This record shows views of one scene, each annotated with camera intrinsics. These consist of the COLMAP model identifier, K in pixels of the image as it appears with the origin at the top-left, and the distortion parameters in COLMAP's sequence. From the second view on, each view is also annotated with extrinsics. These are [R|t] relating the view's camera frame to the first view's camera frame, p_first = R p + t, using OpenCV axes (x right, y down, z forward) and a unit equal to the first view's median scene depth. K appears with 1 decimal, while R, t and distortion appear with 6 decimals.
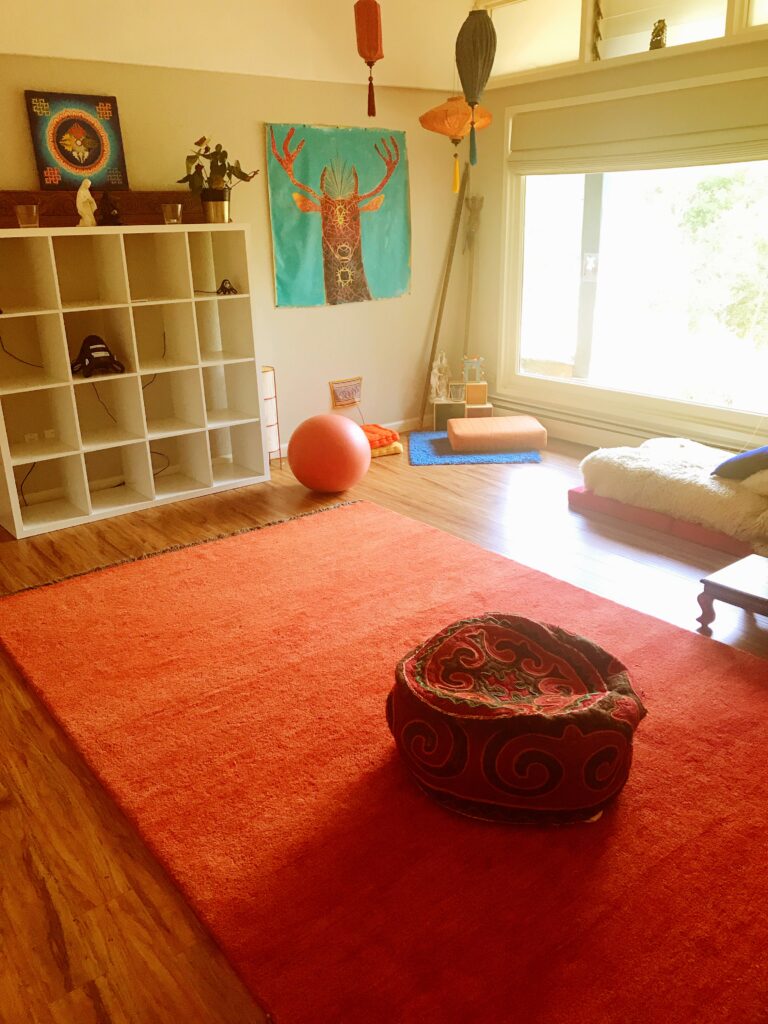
lens RADIAL K [[831.6, 0, 384.0], [0, 831.6, 512.0], [0, 0, 1]] dist [0.008046, 0.004650]
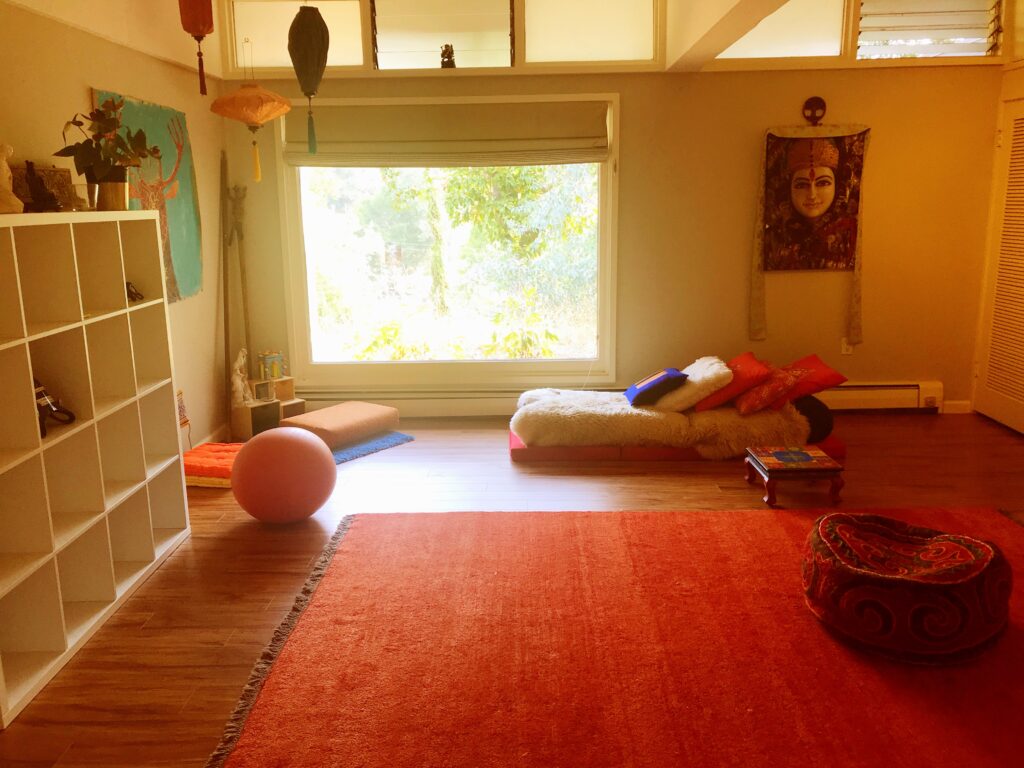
lens RADIAL K [[831.6, 0, 490.0], [0, 831.6, 378.2], [0, 0, 1]] dist [0.008046, 0.004650]
pose [[0.631989, -0.150556, 0.760212, -0.556338], [0.259706, 0.965371, -0.024715, -0.089414], [-0.730166, 0.213051, 0.649205, 0.283160]]
